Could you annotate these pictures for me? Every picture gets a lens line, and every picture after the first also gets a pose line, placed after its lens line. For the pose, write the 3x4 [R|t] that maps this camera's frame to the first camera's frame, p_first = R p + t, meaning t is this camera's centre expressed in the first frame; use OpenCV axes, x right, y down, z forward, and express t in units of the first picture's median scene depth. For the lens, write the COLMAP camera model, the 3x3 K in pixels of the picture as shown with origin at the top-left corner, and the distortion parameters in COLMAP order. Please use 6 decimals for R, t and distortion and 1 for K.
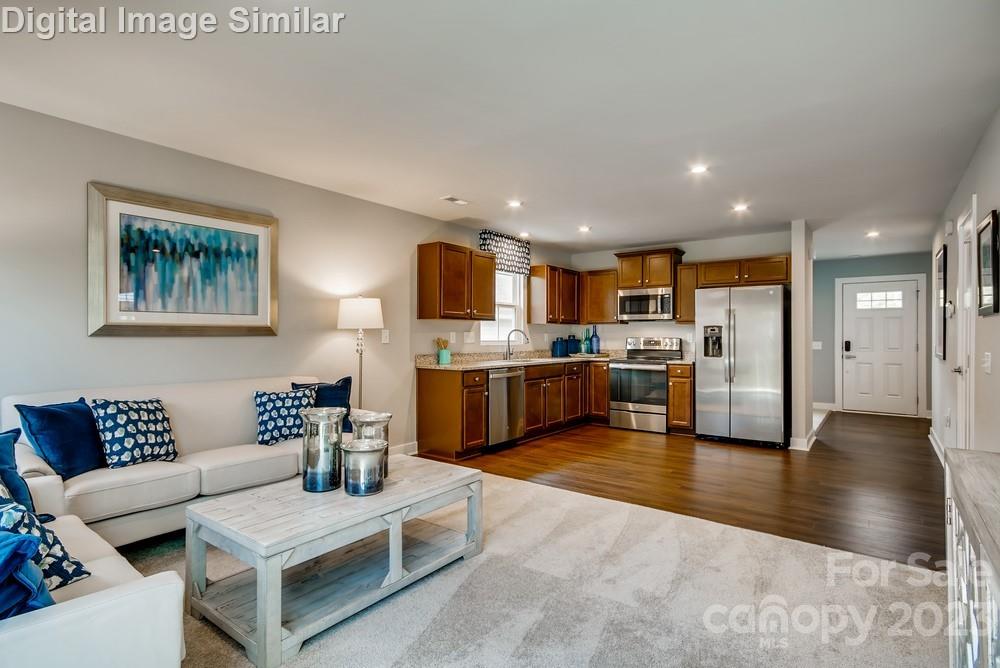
lens RADIAL K [[496.6, 0, 510.5], [0, 496.6, 332.0], [0, 0, 1]] dist [-0.024651, 0.019116]
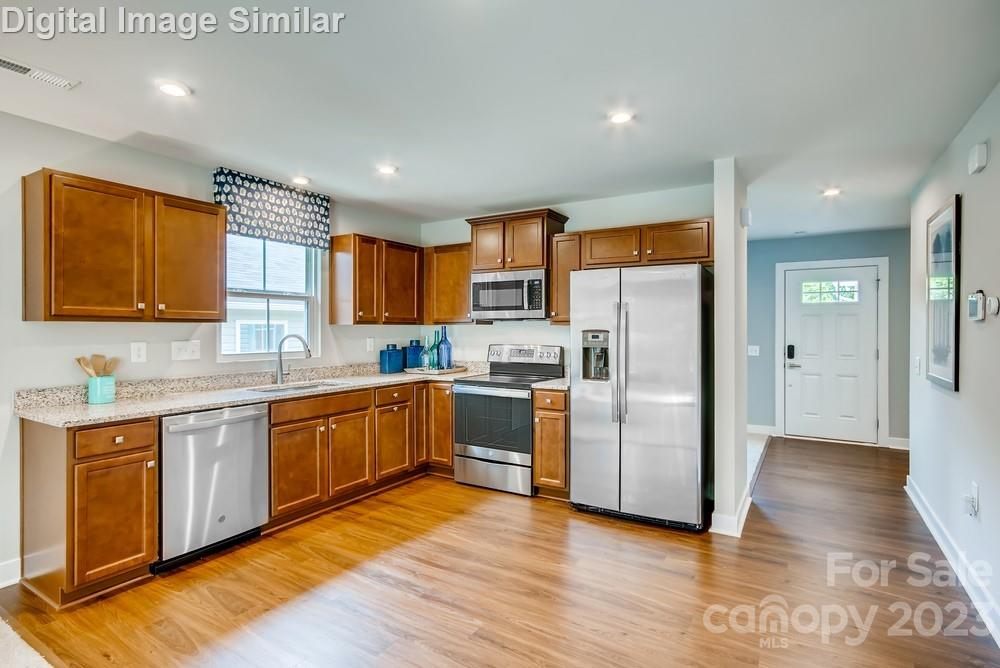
lens RADIAL K [[512.3, 0, 504.9], [0, 512.3, 329.4], [0, 0, 1]] dist [-0.033558, 0.022005]
pose [[0.994802, -0.002548, 0.101795, 0.202498], [0.001861, 0.999975, 0.006841, -0.015442], [-0.101810, -0.006616, 0.994782, 0.326724]]
